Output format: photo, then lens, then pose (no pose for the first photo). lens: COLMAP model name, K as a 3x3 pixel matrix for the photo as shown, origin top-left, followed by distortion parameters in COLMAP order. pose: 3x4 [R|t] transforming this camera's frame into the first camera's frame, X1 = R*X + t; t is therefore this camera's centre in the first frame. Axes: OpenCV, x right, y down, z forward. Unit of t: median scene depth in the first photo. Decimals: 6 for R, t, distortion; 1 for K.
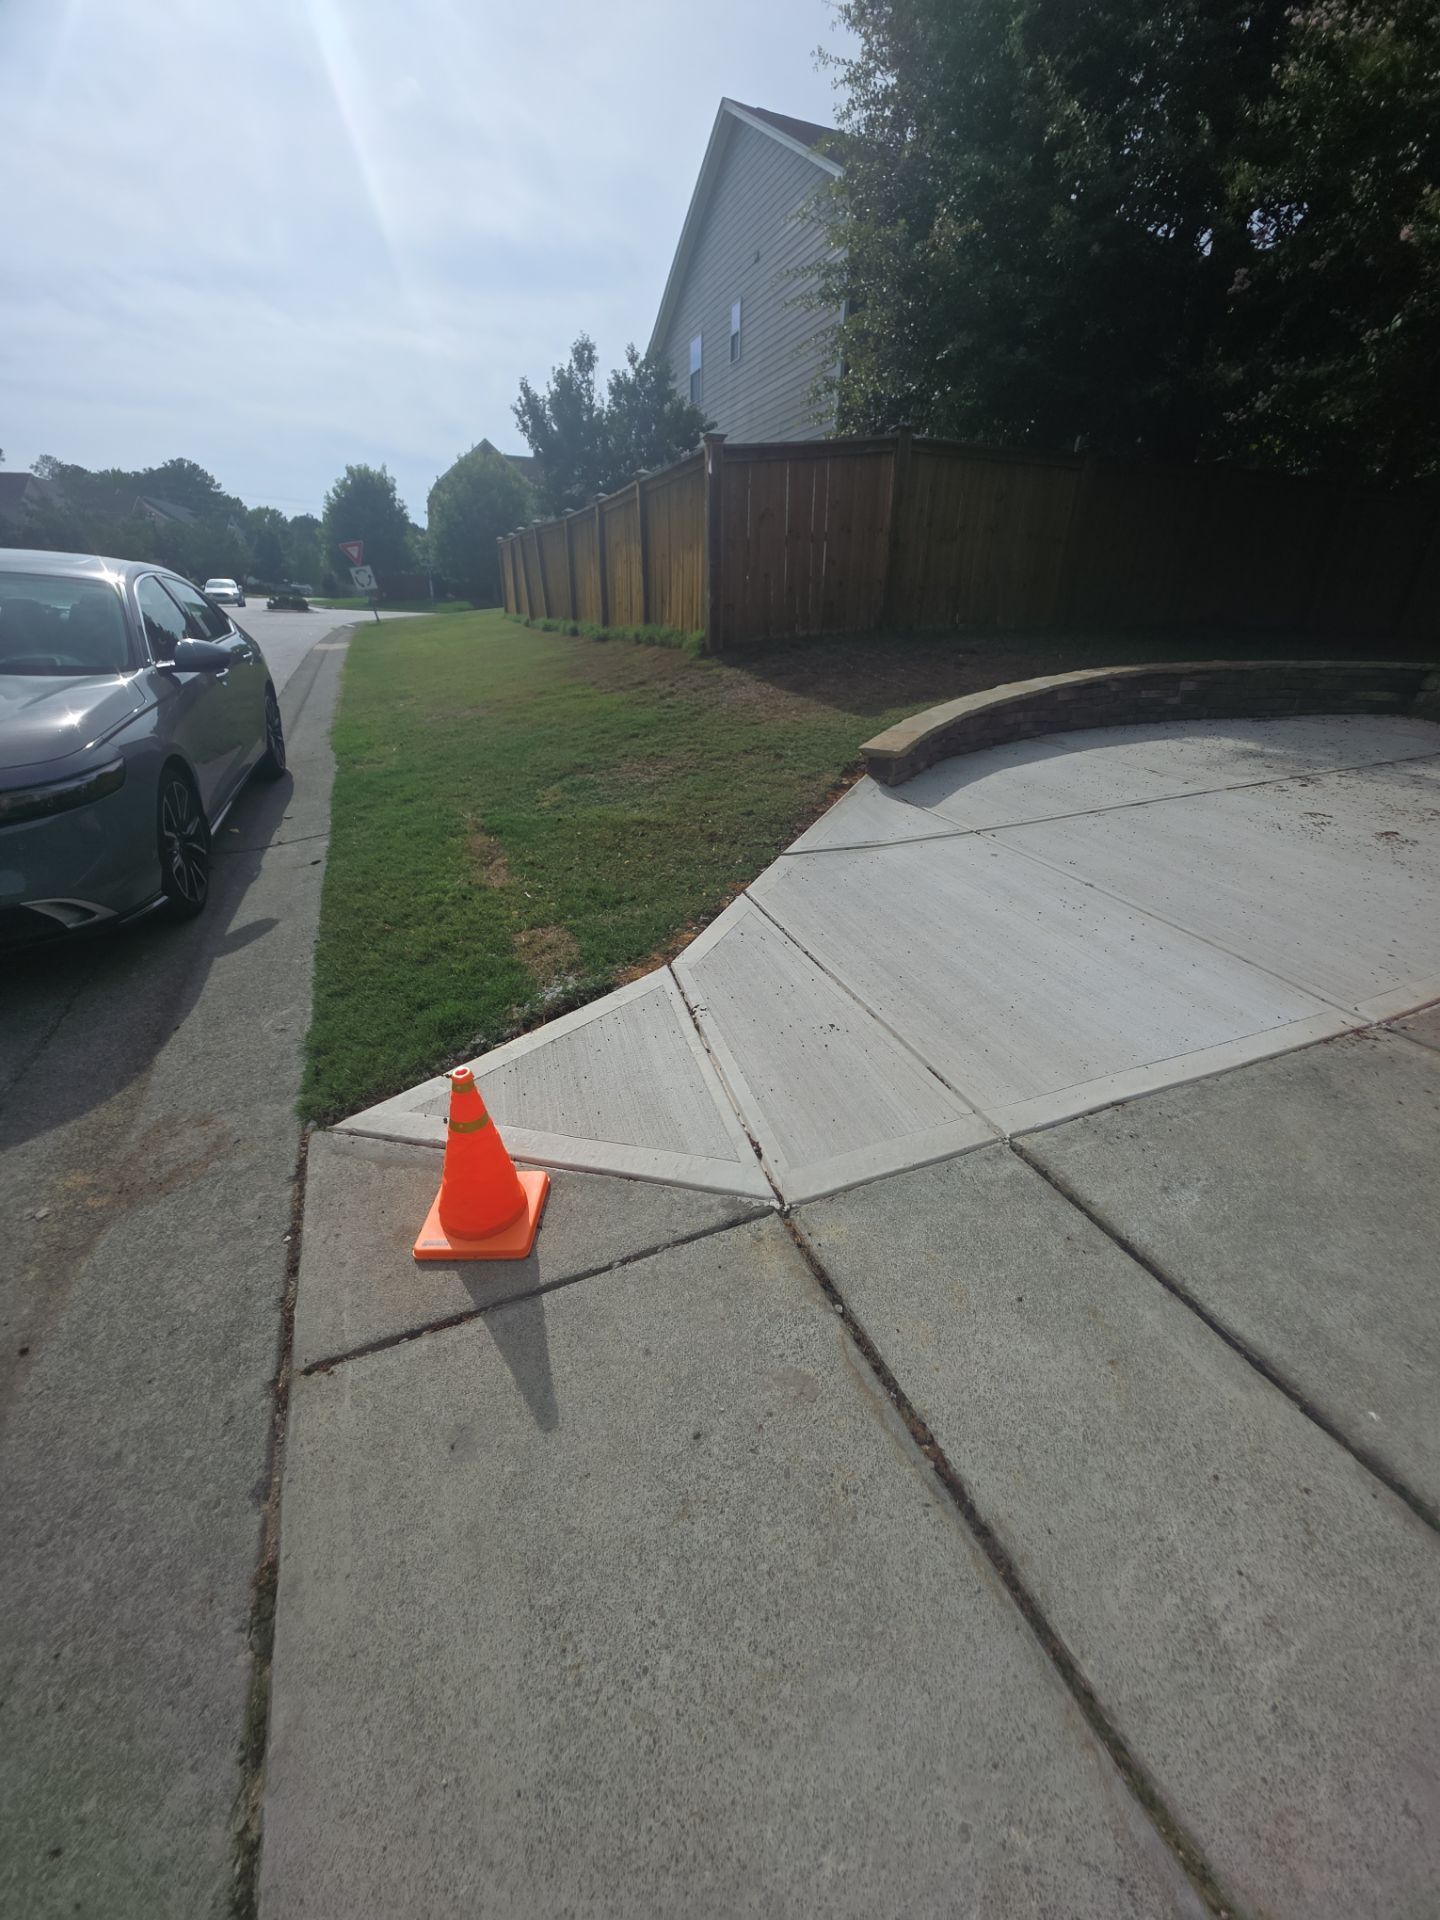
lens RADIAL K [[763.4, 0, 713.8], [0, 763.4, 962.0], [0, 0, 1]] dist [0.011872, -0.006499]
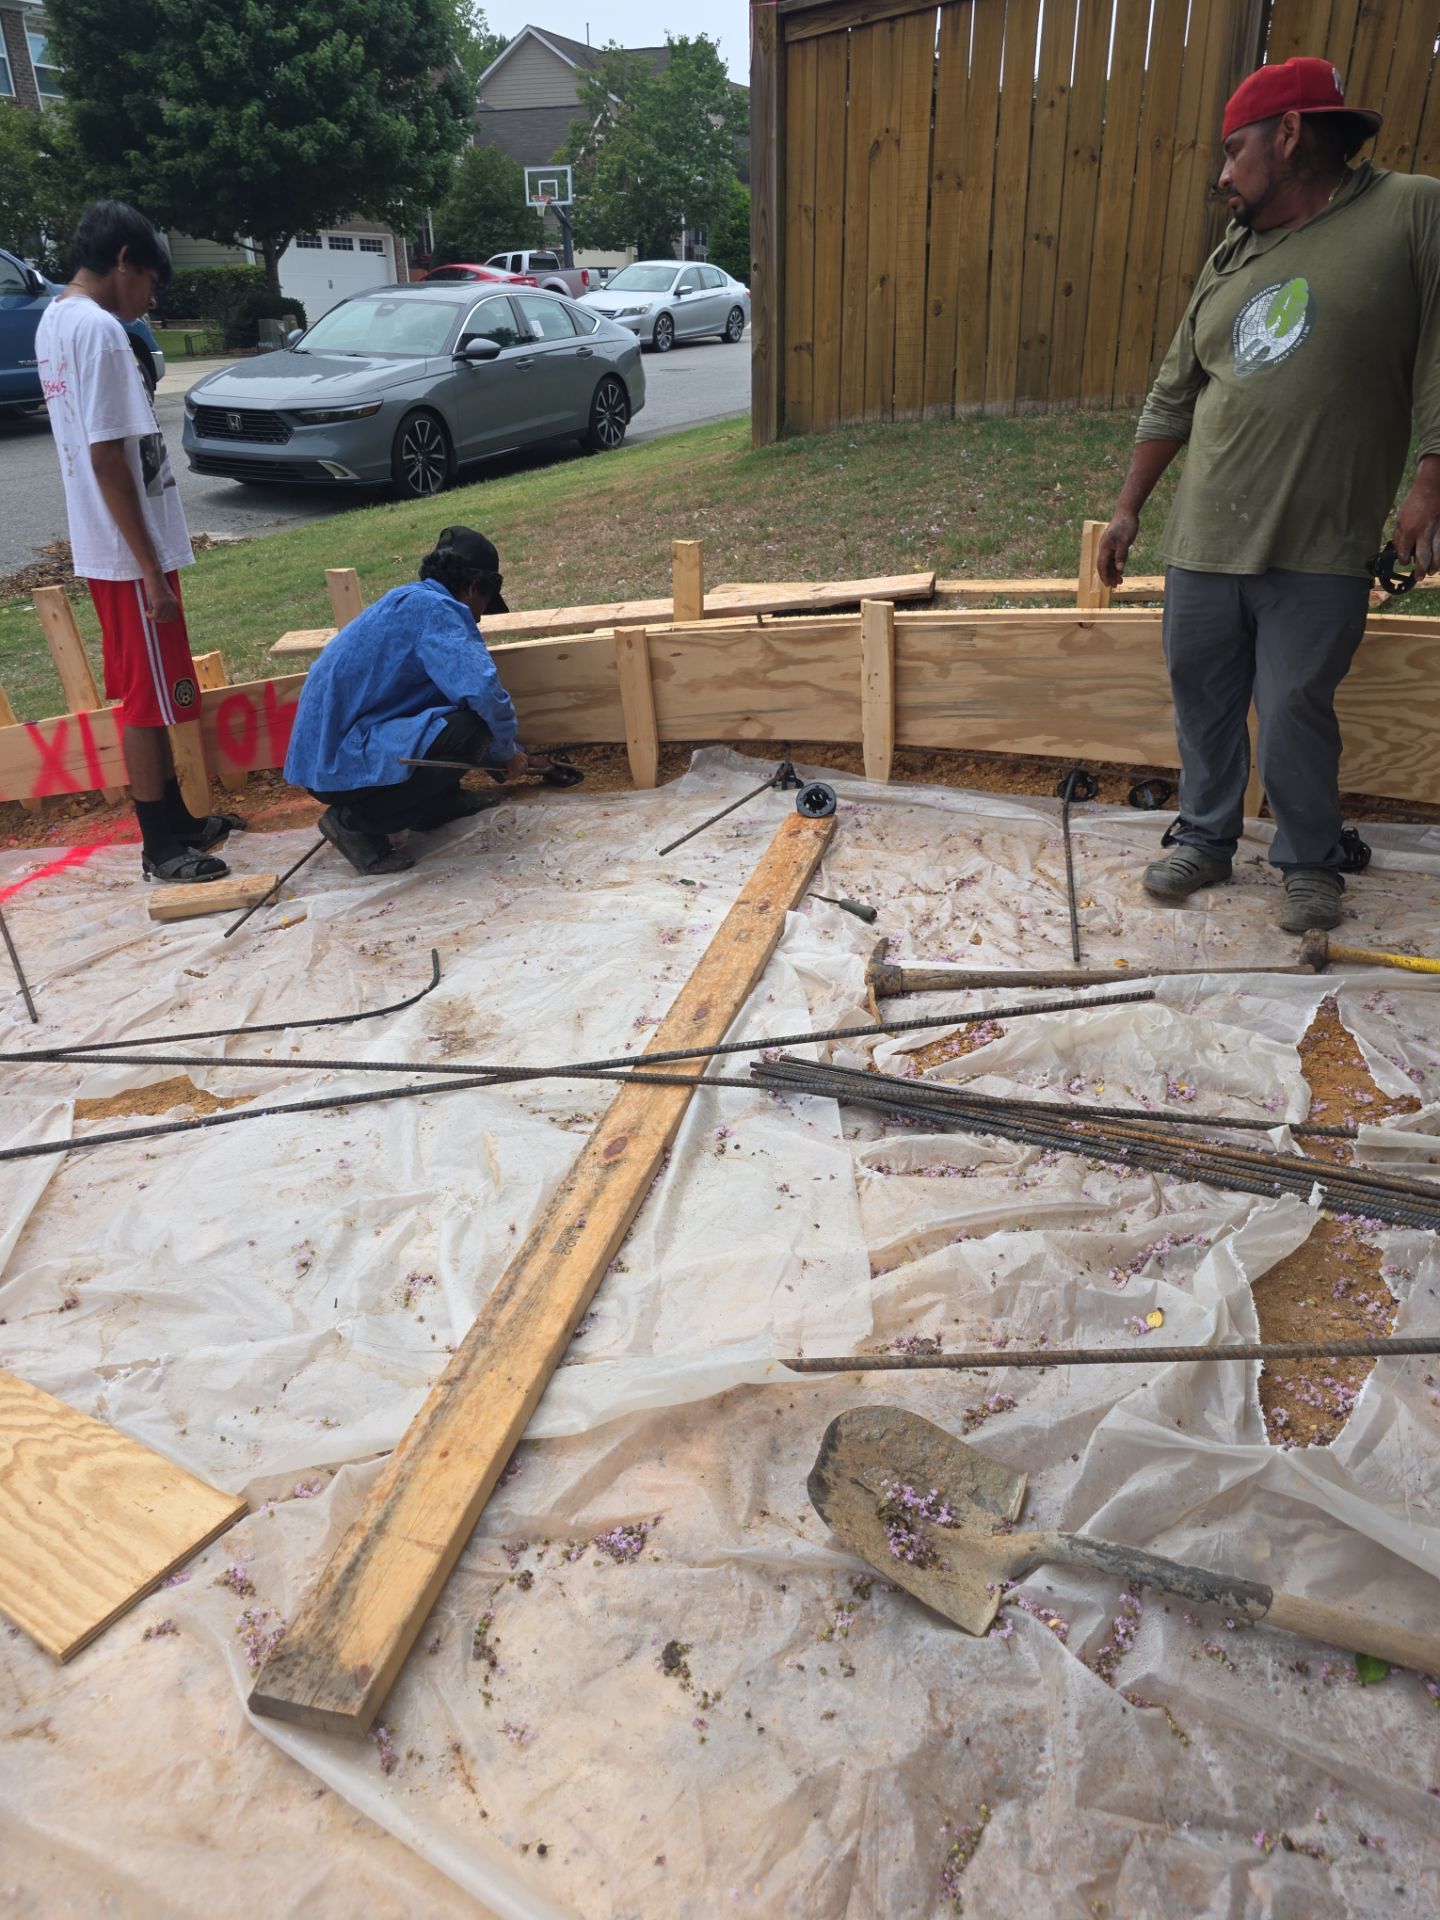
lens RADIAL K [[1297.7, 0, 733.2], [0, 1297.7, 967.3], [0, 0, 1]] dist [0.051283, -0.043655]
pose [[0.660146, 0.325788, -0.676808, 0.969513], [-0.291121, 0.941589, 0.169289, -0.324115], [0.692428, 0.085278, 0.716430, 0.592684]]
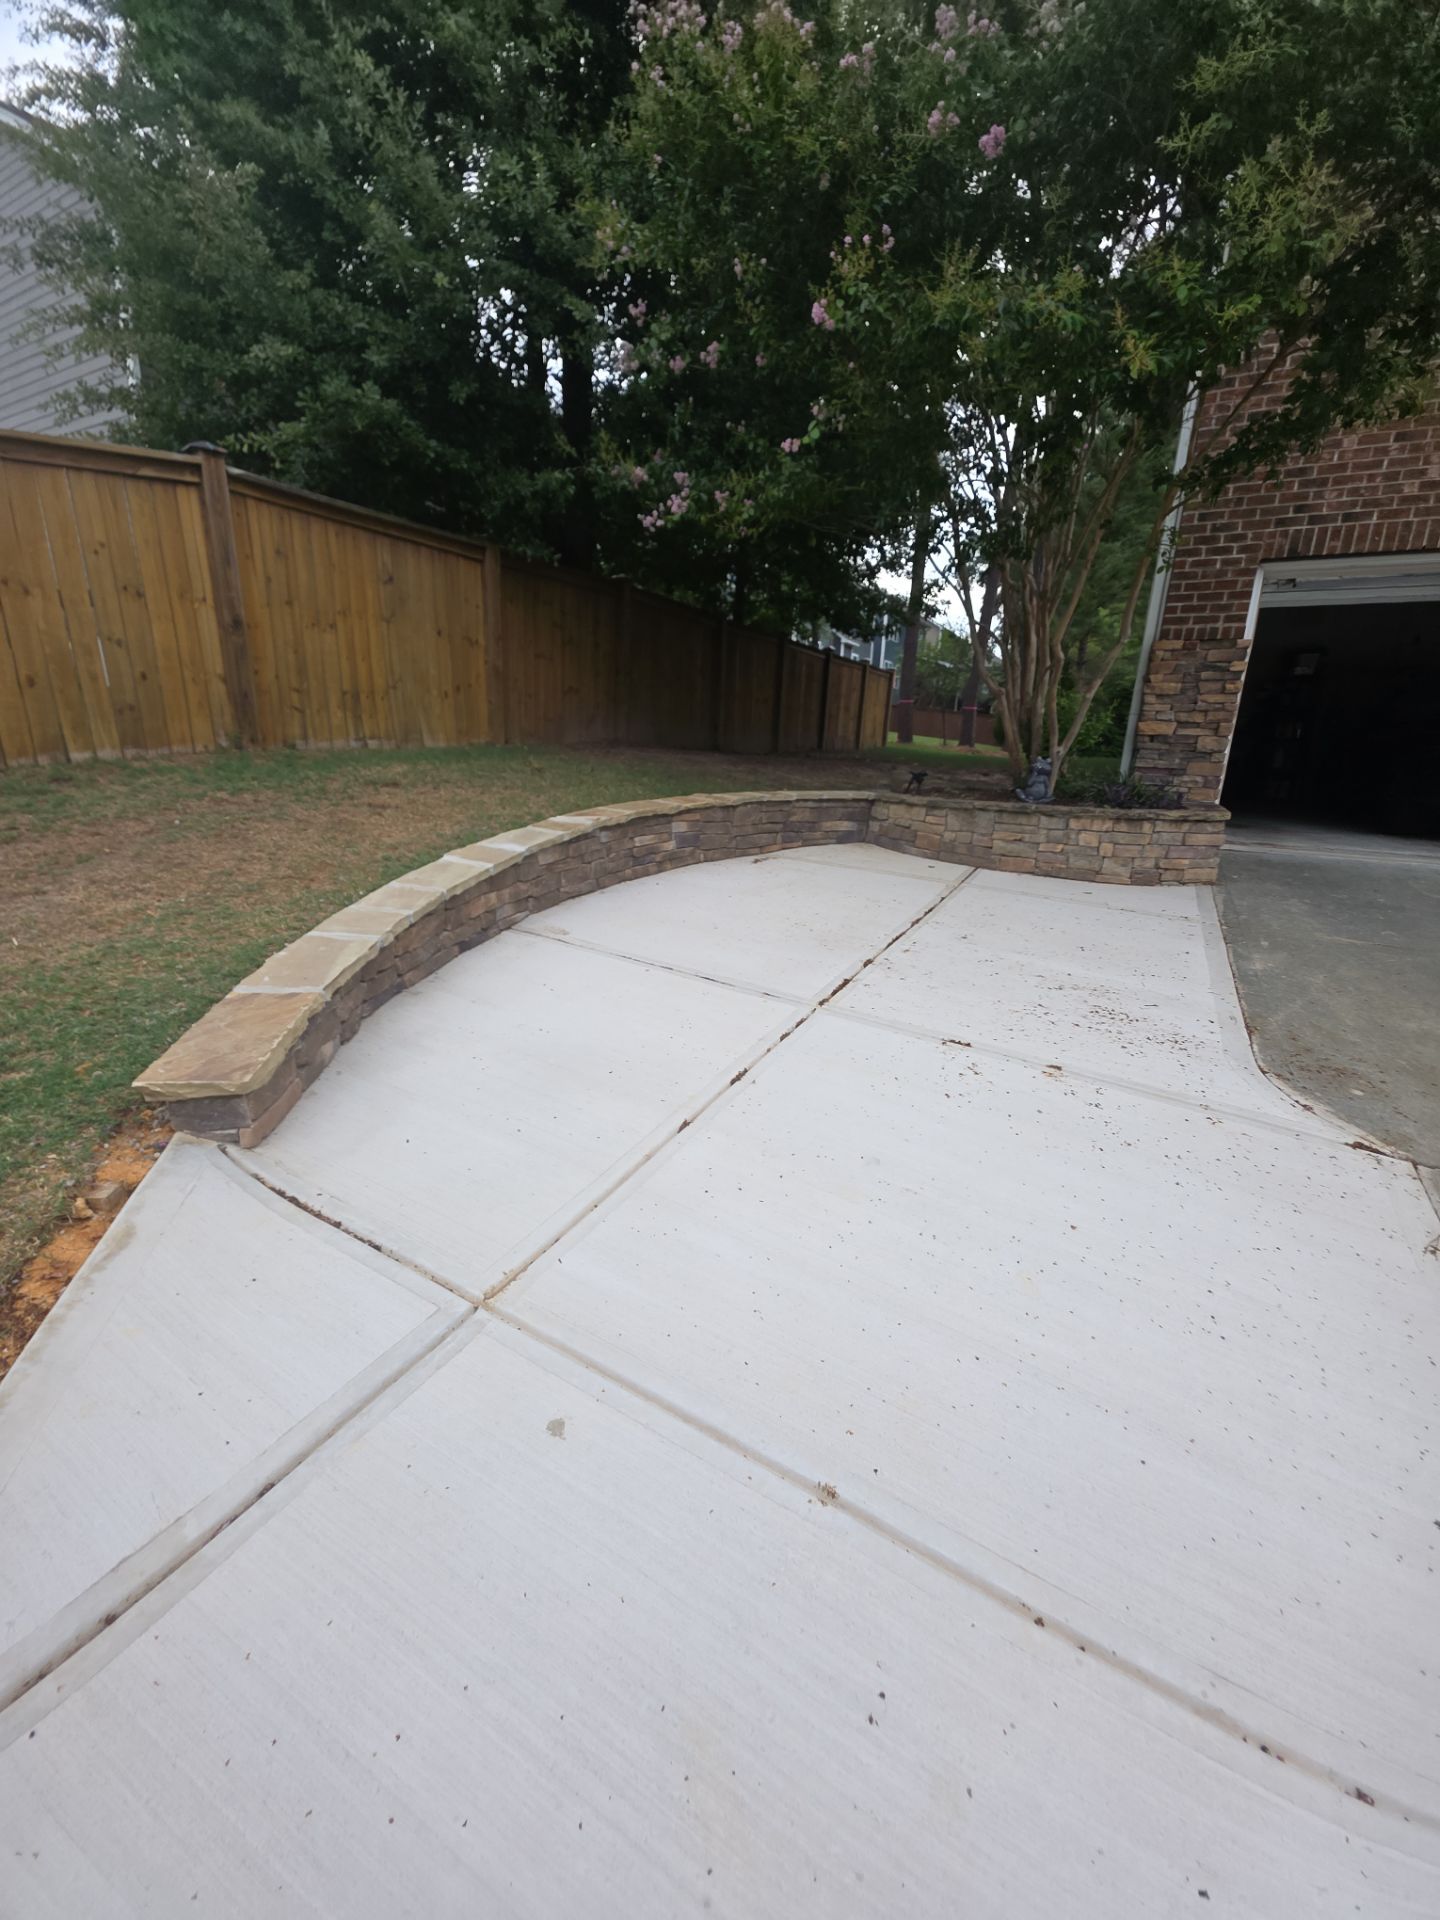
lens RADIAL K [[763.4, 0, 715.7], [0, 763.4, 958.8], [0, 0, 1]] dist [0.011872, -0.006499]
pose [[0.778495, -0.162744, 0.606185, 0.170177], [0.232133, 0.971974, -0.037170, -0.226876], [-0.583147, 0.169652, 0.794455, 0.442771]]
